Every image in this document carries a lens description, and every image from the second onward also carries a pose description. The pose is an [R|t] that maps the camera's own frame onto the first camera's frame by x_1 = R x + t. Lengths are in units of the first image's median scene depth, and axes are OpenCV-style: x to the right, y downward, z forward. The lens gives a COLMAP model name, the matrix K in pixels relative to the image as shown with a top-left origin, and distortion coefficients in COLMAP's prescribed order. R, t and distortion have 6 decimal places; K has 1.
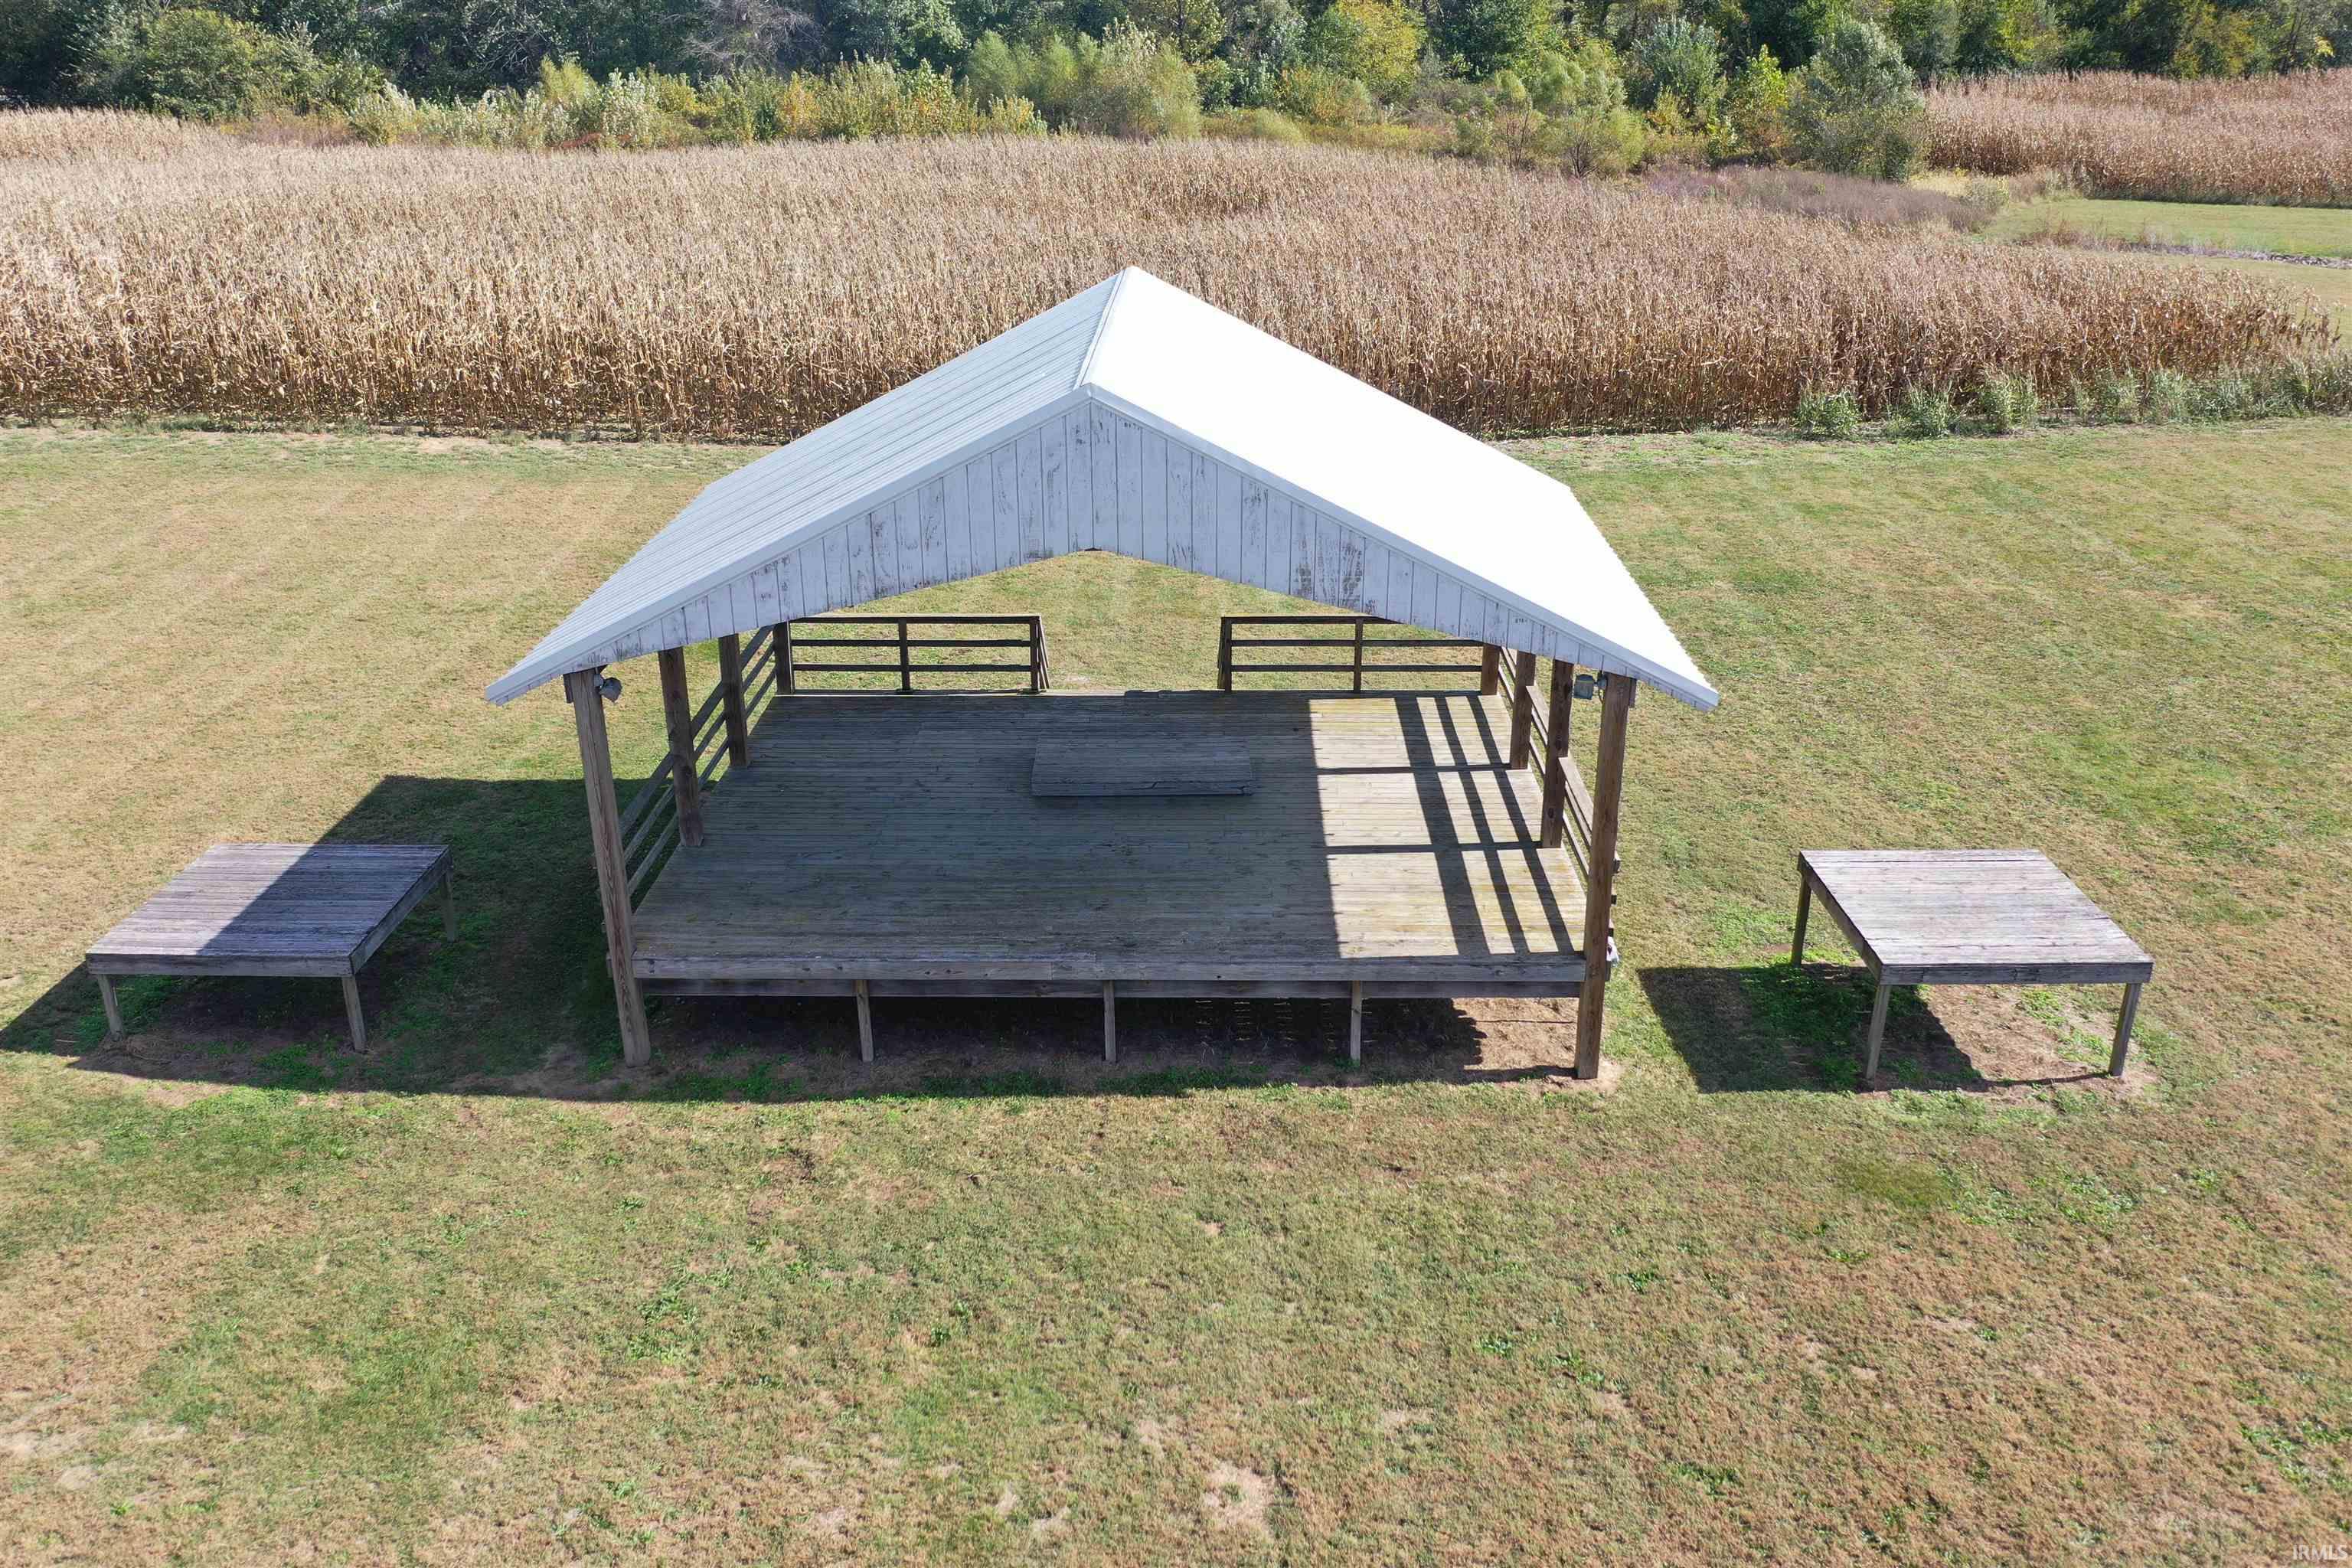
lens RADIAL K [[1851.6, 0, 1176.0], [0, 1851.6, 784.0], [0, 0, 1]] dist [-0.002264, -0.002092]
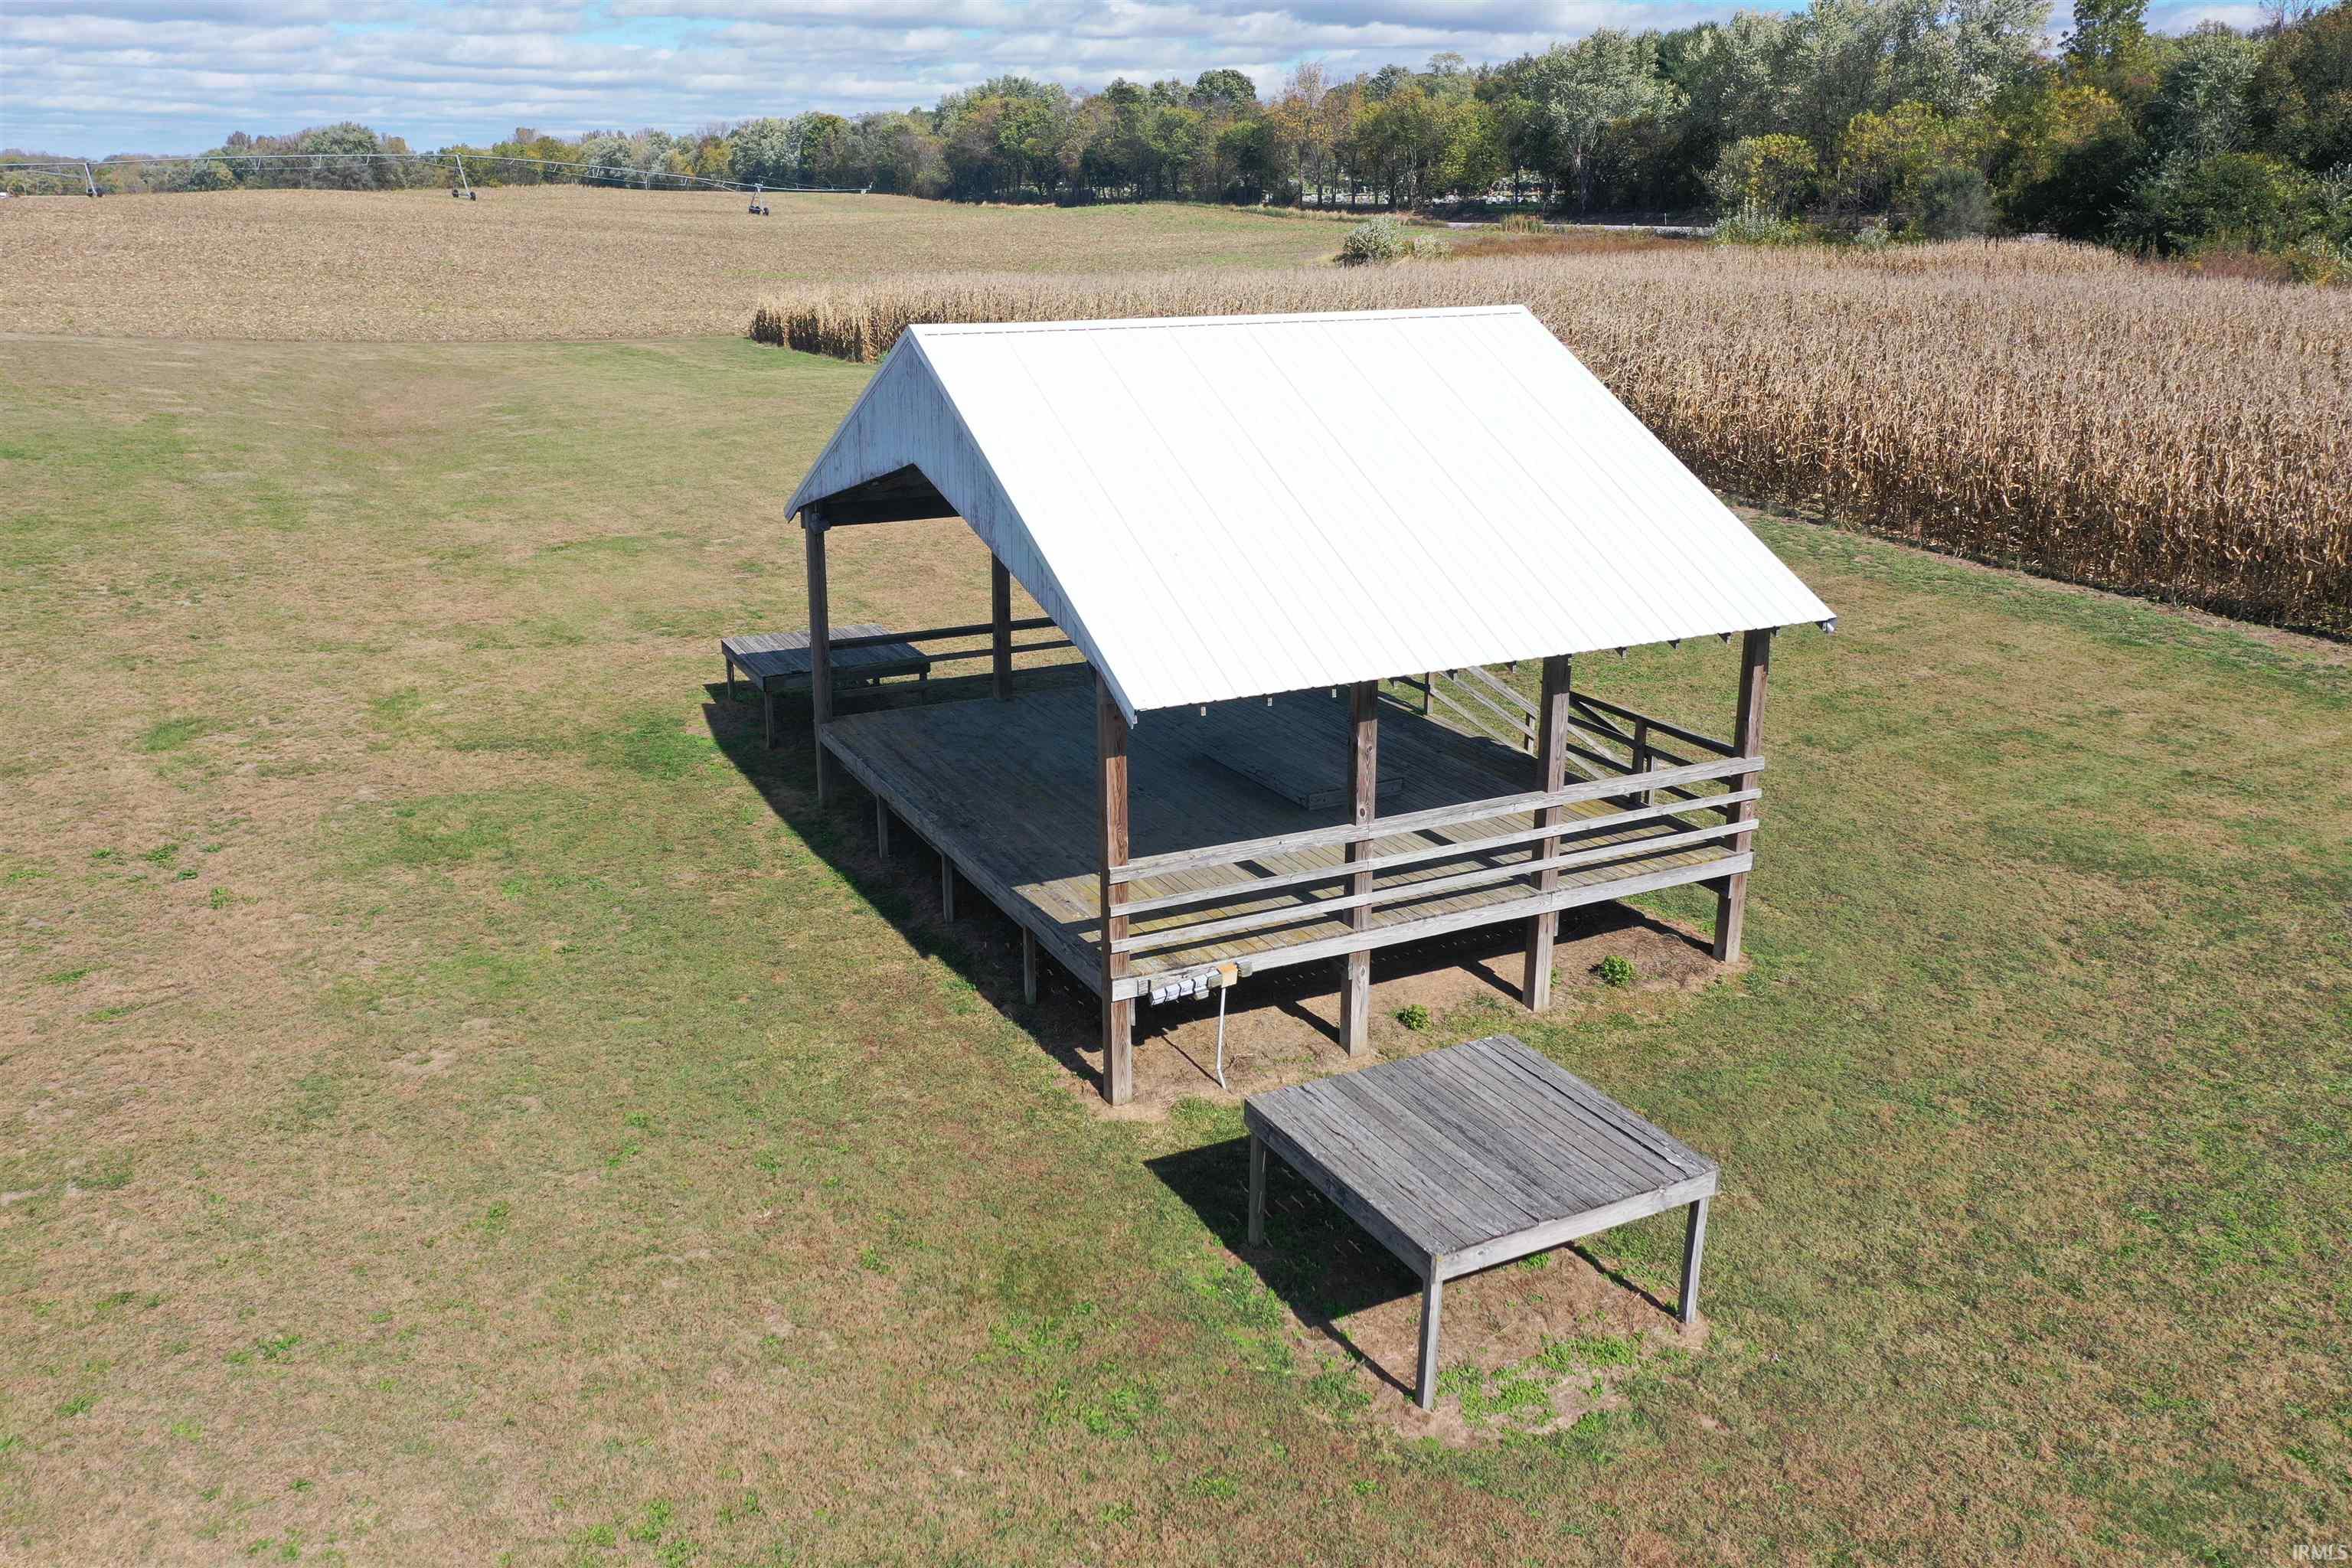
lens RADIAL K [[1851.6, 0, 1176.0], [0, 1851.6, 784.0], [0, 0, 1]] dist [-0.002264, -0.002092]
pose [[0.469344, 0.277128, -0.838401, 0.993835], [-0.342145, 0.932378, 0.116656, -0.116577], [0.814035, 0.232103, 0.532424, 0.479713]]
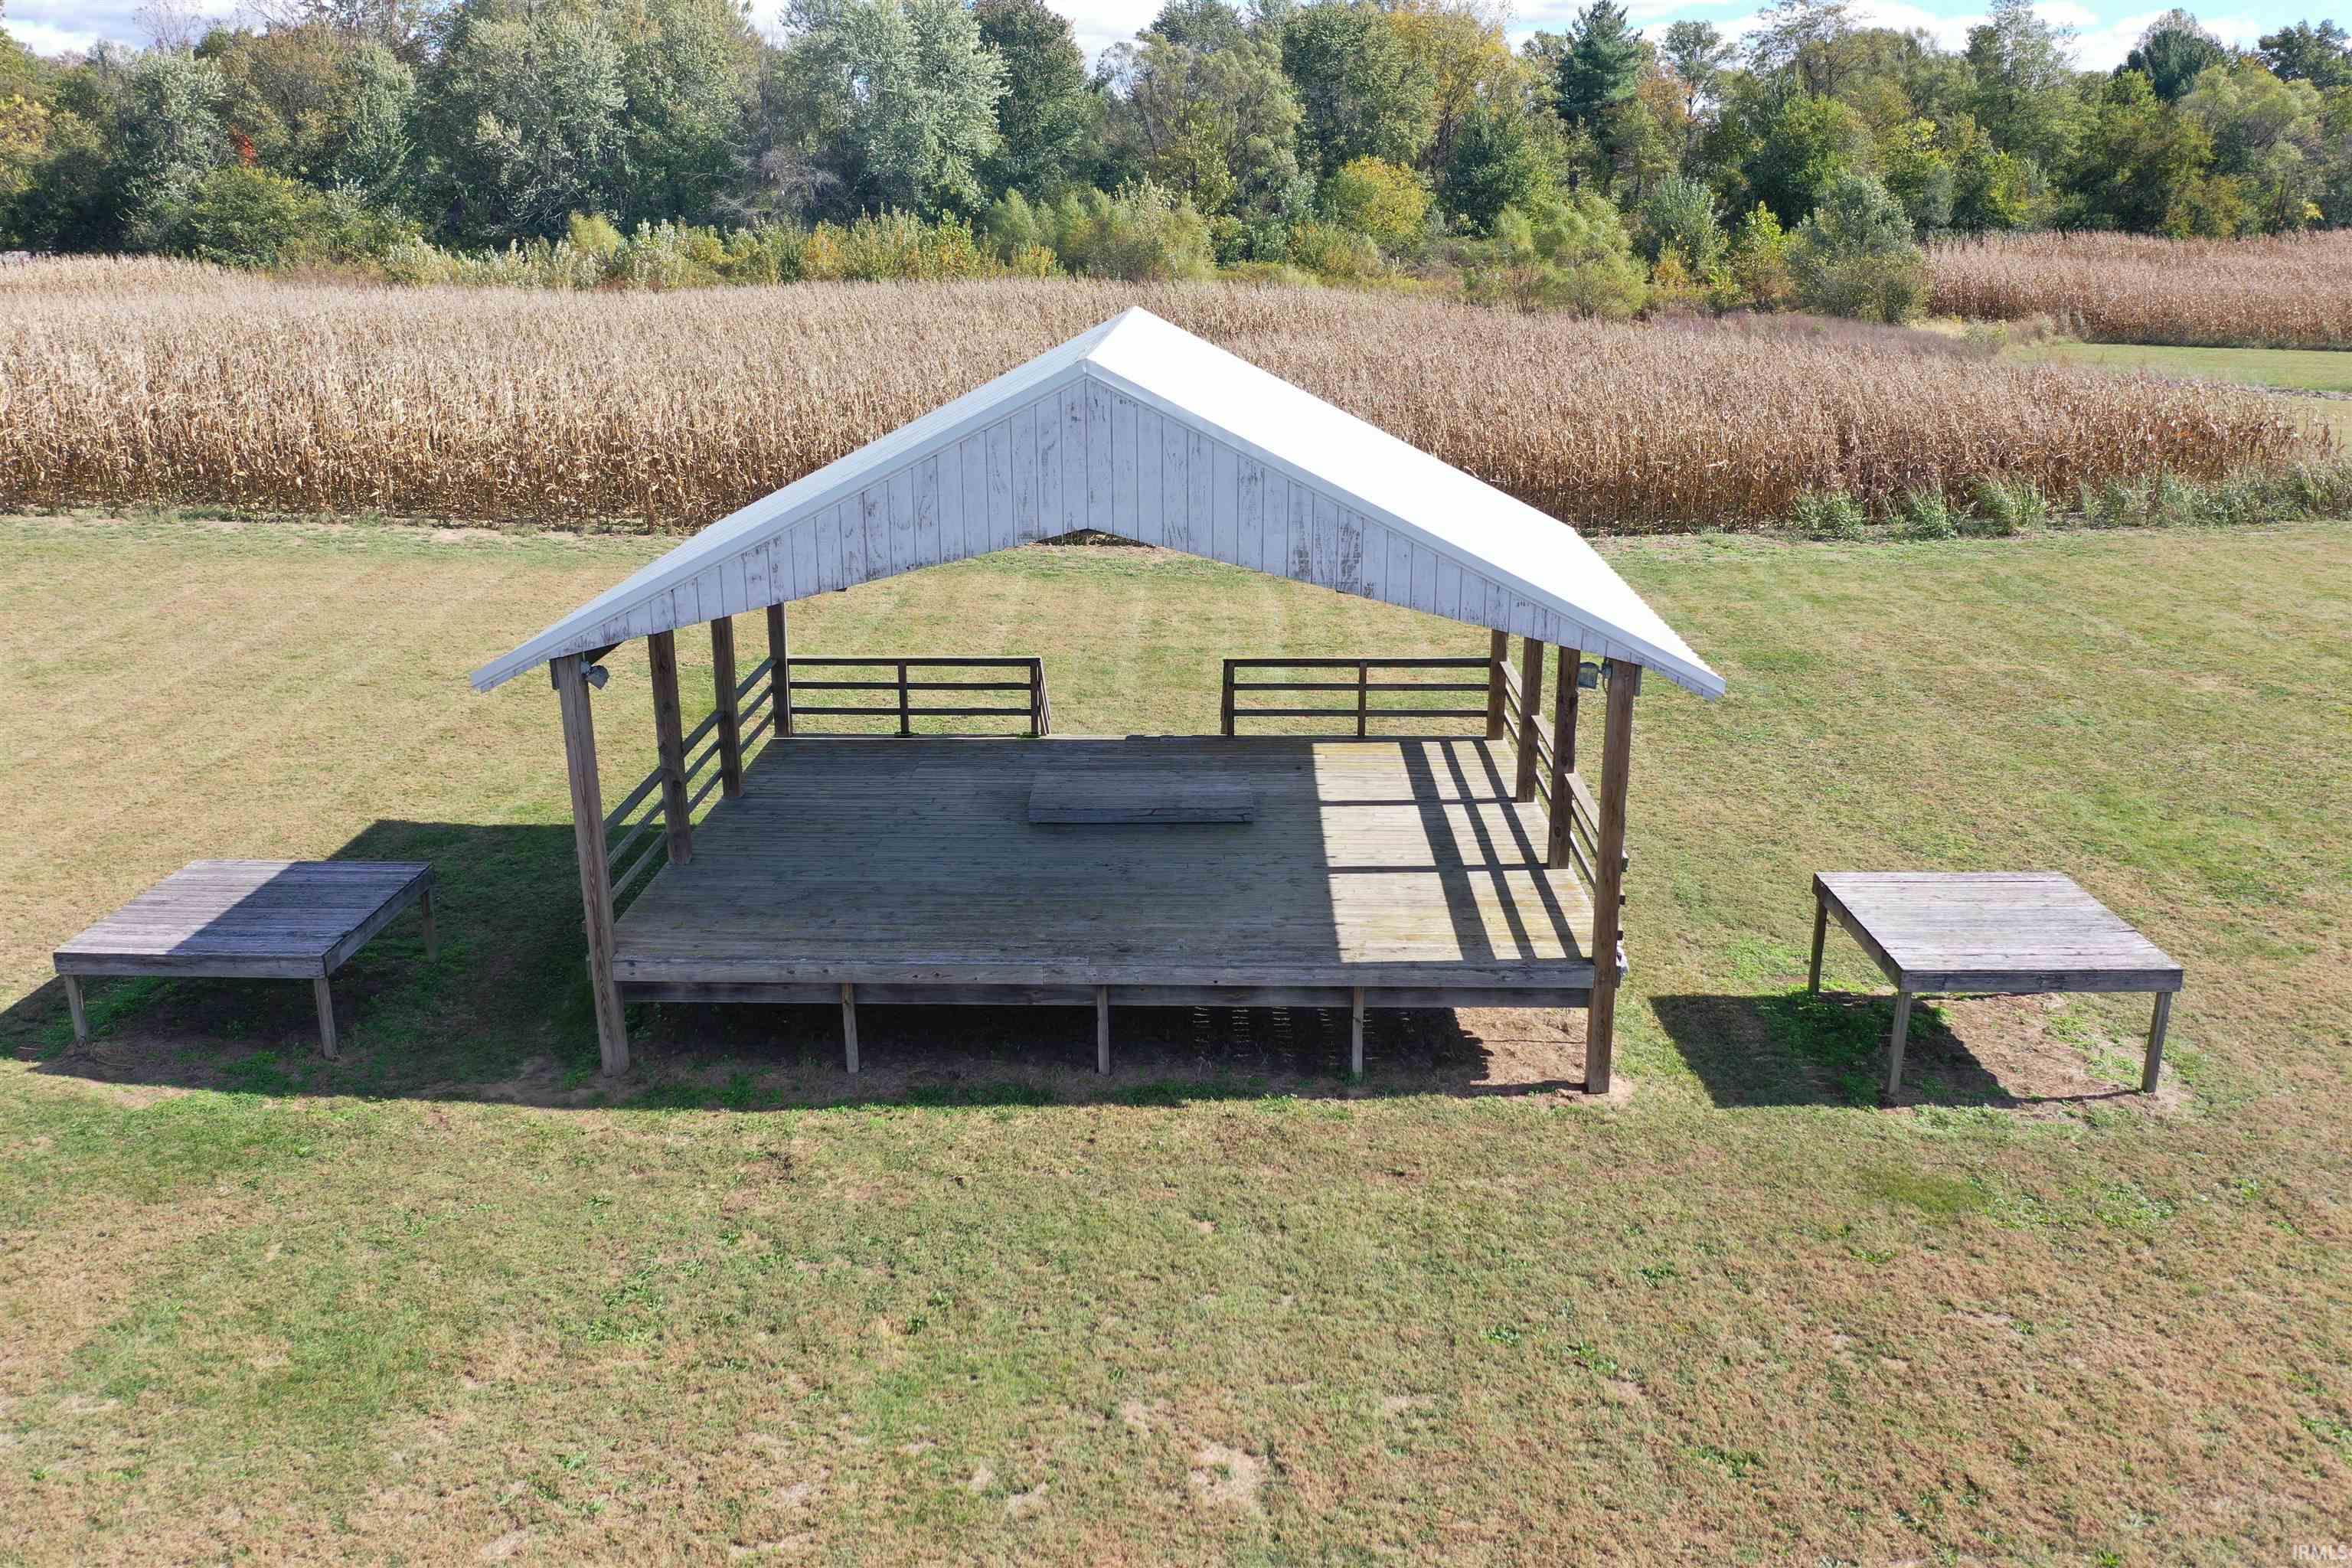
lens RADIAL K [[1851.6, 0, 1176.0], [0, 1851.6, 784.0], [0, 0, 1]] dist [-0.002264, -0.002092]
pose [[0.999962, 0.003660, -0.007918, 0.009520], [-0.004332, 0.996233, -0.086607, 0.083528], [0.007572, 0.086638, 0.996211, 0.025074]]
